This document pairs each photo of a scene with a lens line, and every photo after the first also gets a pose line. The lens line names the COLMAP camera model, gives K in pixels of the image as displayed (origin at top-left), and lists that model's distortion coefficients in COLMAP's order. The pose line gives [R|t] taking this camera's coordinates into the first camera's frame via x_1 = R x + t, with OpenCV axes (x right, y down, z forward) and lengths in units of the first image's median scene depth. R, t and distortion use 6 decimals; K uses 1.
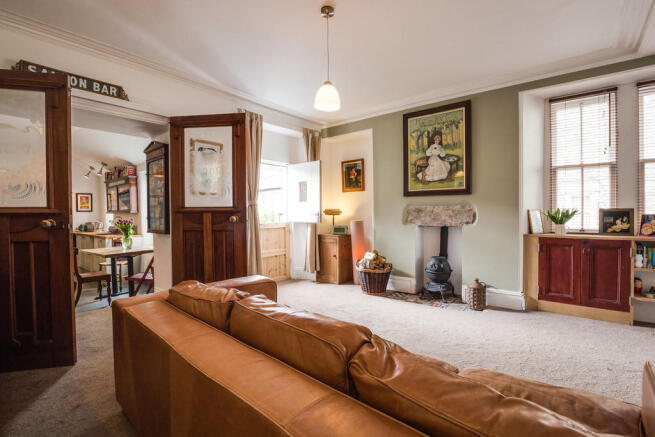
lens RADIAL K [[306.9, 0, 324.8], [0, 306.9, 219.7], [0, 0, 1]] dist [-0.018292, -0.000362]
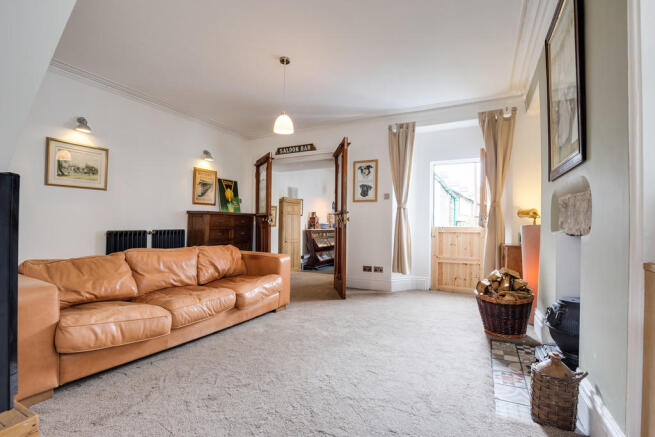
lens RADIAL K [[306.9, 0, 325.4], [0, 306.9, 219.8], [0, 0, 1]] dist [-0.018292, -0.000362]
pose [[0.210476, -0.005969, -0.977581, 0.519332], [-0.032032, 0.999402, -0.012999, 0.009835], [0.977074, 0.034049, 0.210159, 0.349790]]
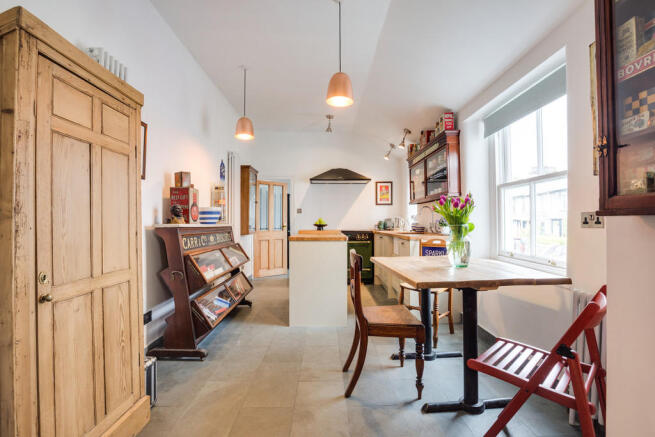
lens RADIAL K [[306.9, 0, 324.0], [0, 306.9, 221.9], [0, 0, 1]] dist [-0.018292, -0.000362]
pose [[0.640596, 0.004190, -0.767866, -0.346049], [-0.016290, 0.999834, -0.008135, 0.032418], [0.767705, 0.017720, 0.640559, 0.457279]]
